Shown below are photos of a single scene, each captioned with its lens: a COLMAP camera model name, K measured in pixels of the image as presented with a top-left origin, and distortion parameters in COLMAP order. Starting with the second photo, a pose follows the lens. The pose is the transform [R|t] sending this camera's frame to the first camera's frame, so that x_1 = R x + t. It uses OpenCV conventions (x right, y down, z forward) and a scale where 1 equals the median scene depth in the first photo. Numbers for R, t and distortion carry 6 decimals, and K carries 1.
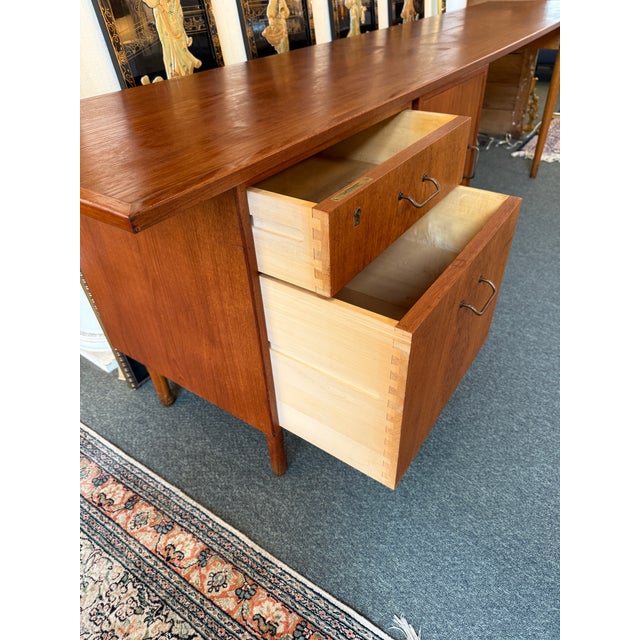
lens RADIAL K [[454.8, 0, 323.3], [0, 454.8, 320.2], [0, 0, 1]] dist [-0.004915, -0.005310]
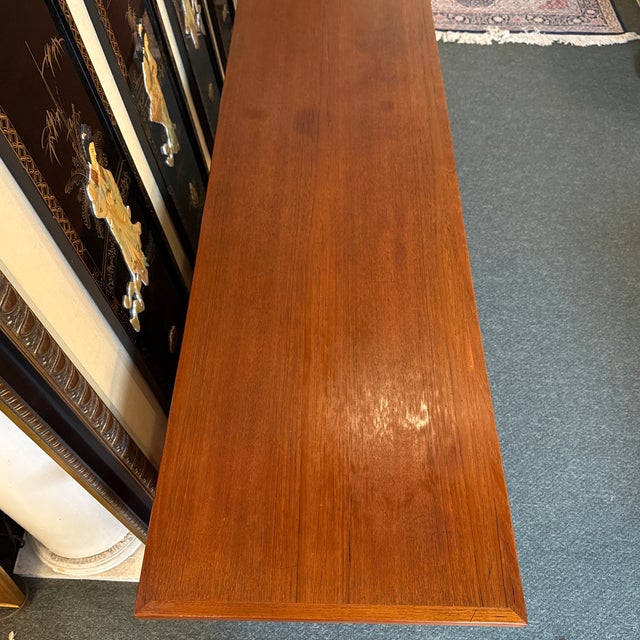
lens RADIAL K [[636.9, 0, 318.5], [0, 636.9, 339.2], [0, 0, 1]] dist [0.004423, -0.019094]
pose [[0.837505, -0.425237, 0.343160, -0.587608], [0.301555, 0.883394, 0.358720, -0.866156], [-0.455686, -0.196949, 0.868079, -0.124553]]
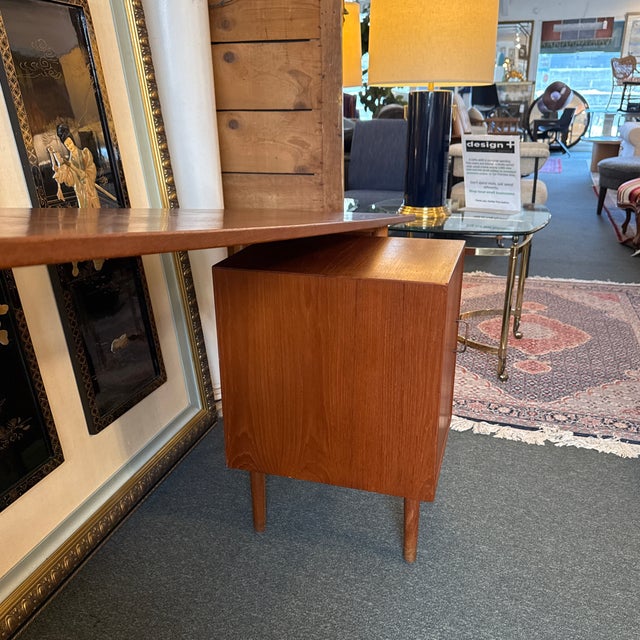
lens RADIAL K [[619.5, 0, 322.4], [0, 619.5, 341.7], [0, 0, 1]] dist [0.203525, -0.456188]
pose [[0.955627, -0.071383, 0.285800, 0.473391], [0.152115, 0.950415, -0.271243, -0.635465], [-0.252267, 0.302681, 0.919100, 0.563017]]
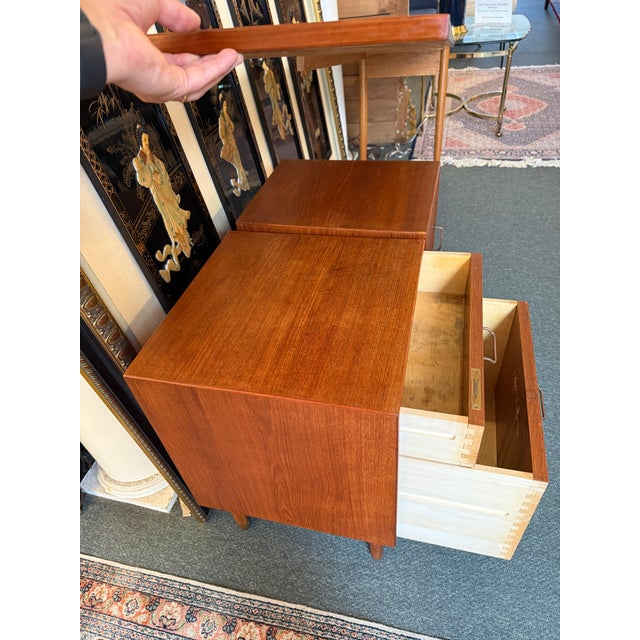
lens RADIAL K [[456.0, 0, 318.5], [0, 456.0, 319.1], [0, 0, 1]] dist [-0.005029, 0.001093]
pose [[0.937563, -0.275309, 0.212557, -0.354384], [0.263239, 0.961092, 0.083714, -0.431142], [-0.227334, -0.022533, 0.973556, -0.105002]]
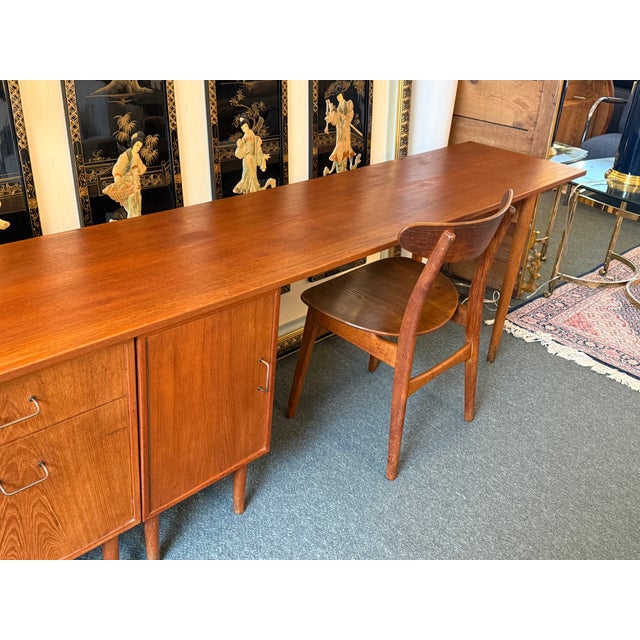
lens RADIAL K [[696.4, 0, 332.3], [0, 696.4, 326.6], [0, 0, 1]] dist [0.197751, -0.449087]
pose [[0.979866, 0.184847, -0.075454, 0.697440], [-0.195049, 0.966976, -0.164056, -0.308108], [0.042637, 0.175470, 0.983561, -0.518382]]
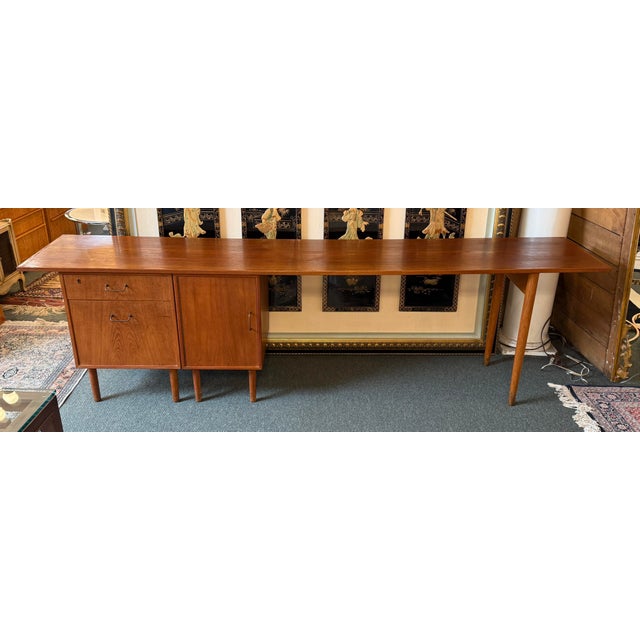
lens RADIAL K [[568.5, 0, 310.1], [0, 568.5, 332.5], [0, 0, 1]] dist [0.127137, -0.246797]
pose [[0.565151, 0.389078, -0.727477, 2.672875], [-0.530351, 0.846792, 0.040880, -0.680032], [0.631927, 0.362715, 0.684913, -0.438409]]
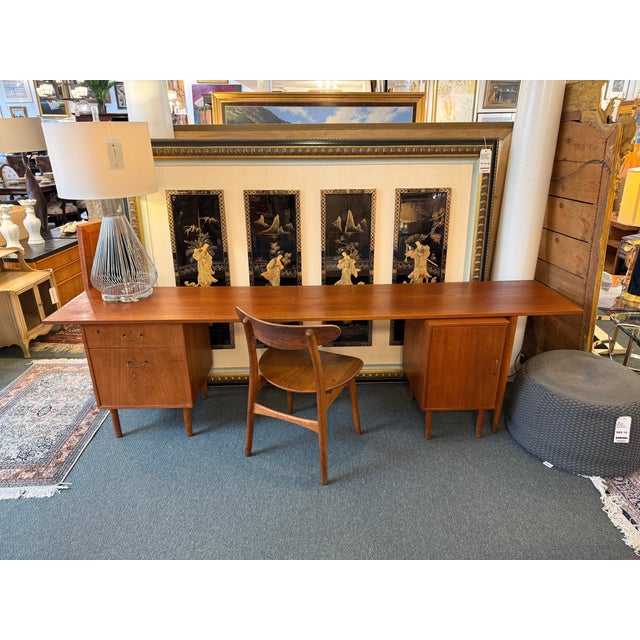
lens RADIAL K [[449.2, 0, 320.0], [0, 449.2, 320.0], [0, 0, 1]] dist [0.080508, -0.107220]
pose [[0.580077, 0.343147, -0.738757, 2.354894], [-0.513377, 0.858152, -0.004502, -0.828546], [0.632420, 0.381872, 0.673957, -0.227892]]
